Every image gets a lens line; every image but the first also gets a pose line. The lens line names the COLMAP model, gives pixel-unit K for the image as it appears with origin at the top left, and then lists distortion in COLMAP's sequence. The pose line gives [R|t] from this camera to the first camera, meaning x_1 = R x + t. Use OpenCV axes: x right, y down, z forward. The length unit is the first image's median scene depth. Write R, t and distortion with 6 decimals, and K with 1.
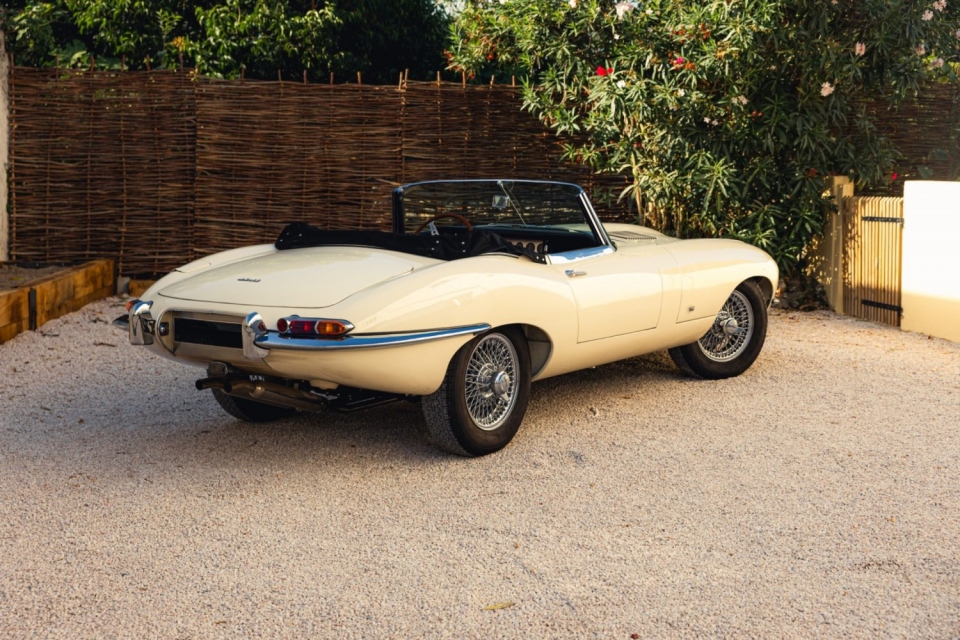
lens RADIAL K [[1365.3, 0, 485.5], [0, 1365.3, 316.4], [0, 0, 1]] dist [0.030207, 0.000000]
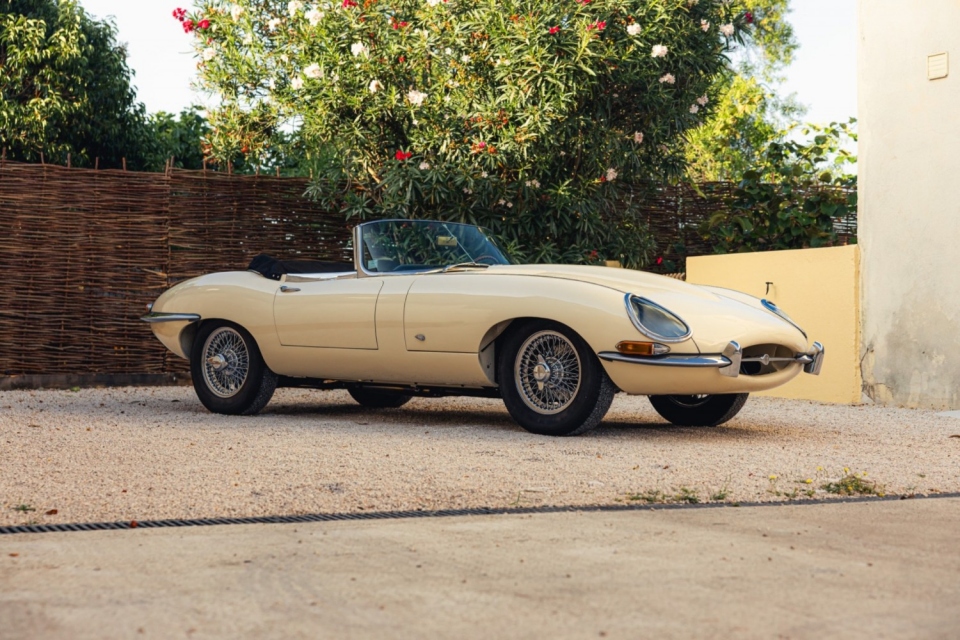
lens RADIAL K [[1622.5, 0, 478.9], [0, 1622.5, 325.2], [0, 0, 1]] dist [0.059398, 0.000000]
pose [[0.954519, -0.008561, 0.298028, -0.199627], [0.043310, 0.992967, -0.110189, 0.076003], [-0.294988, 0.118085, 0.948176, -0.145416]]
